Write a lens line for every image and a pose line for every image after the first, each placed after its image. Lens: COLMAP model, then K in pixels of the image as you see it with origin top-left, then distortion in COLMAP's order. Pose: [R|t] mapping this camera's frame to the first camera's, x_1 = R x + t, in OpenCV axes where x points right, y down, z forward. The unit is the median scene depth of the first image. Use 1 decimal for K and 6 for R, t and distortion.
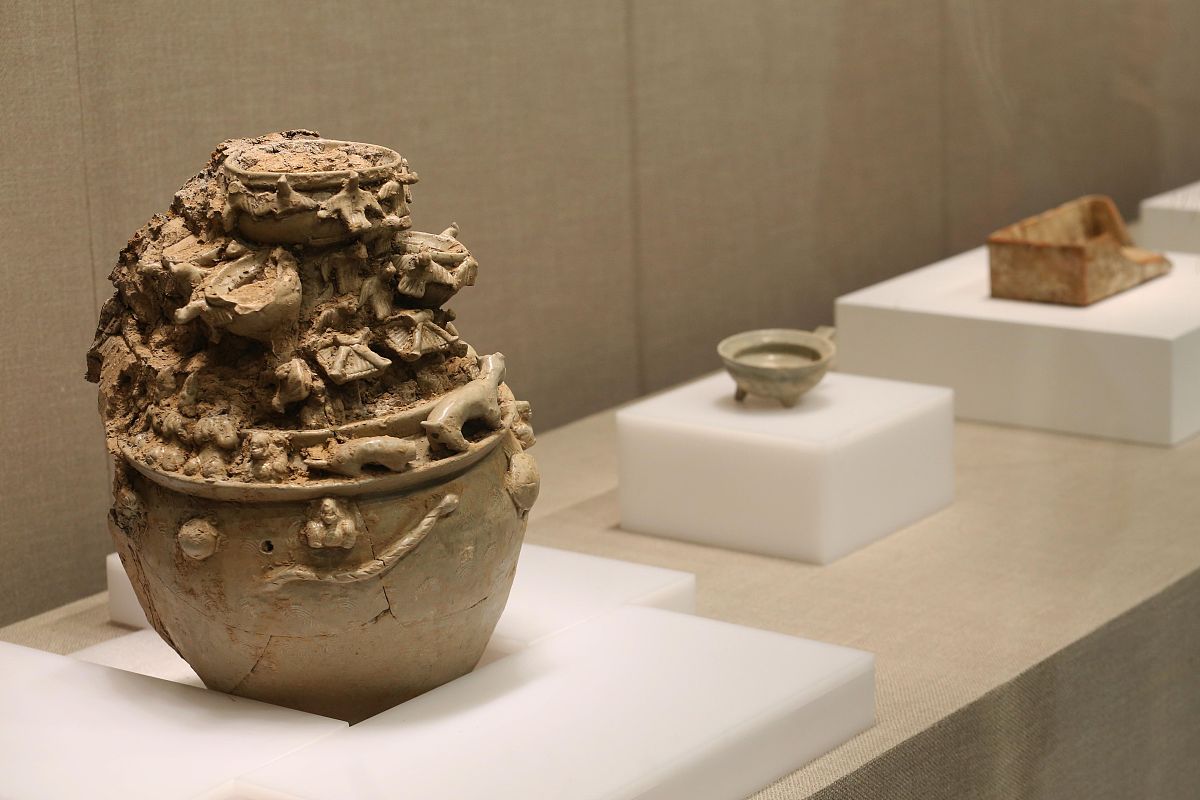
lens RADIAL K [[2838.9, 0, 600.0], [0, 2838.9, 400.0], [0, 0, 1]] dist [-0.050692, -0.978602]
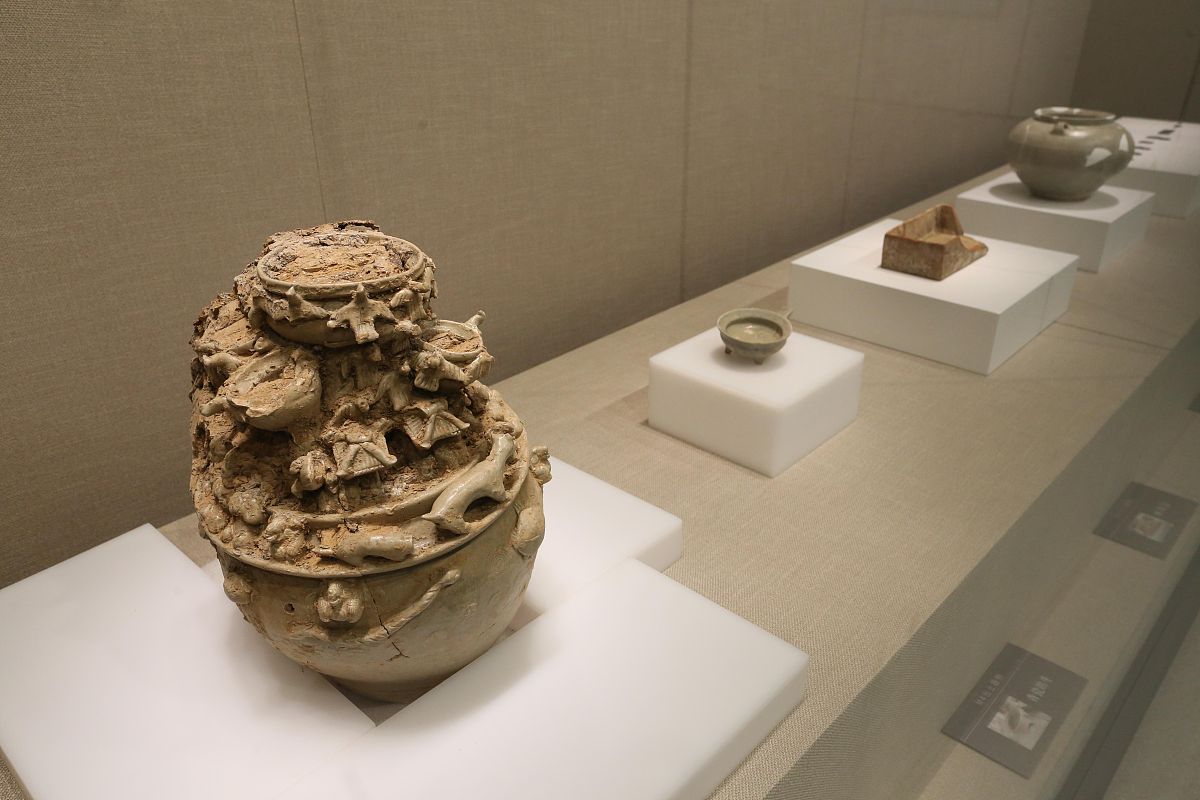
lens RADIAL K [[923.8, 0, 600.0], [0, 923.8, 400.0], [0, 0, 1]] dist [-0.017961, 0.000492]
pose [[0.993701, 0.071222, -0.086519, 0.033398], [-0.050192, 0.973151, 0.224627, -0.118895], [0.100195, -0.218870, 0.970596, 0.659754]]
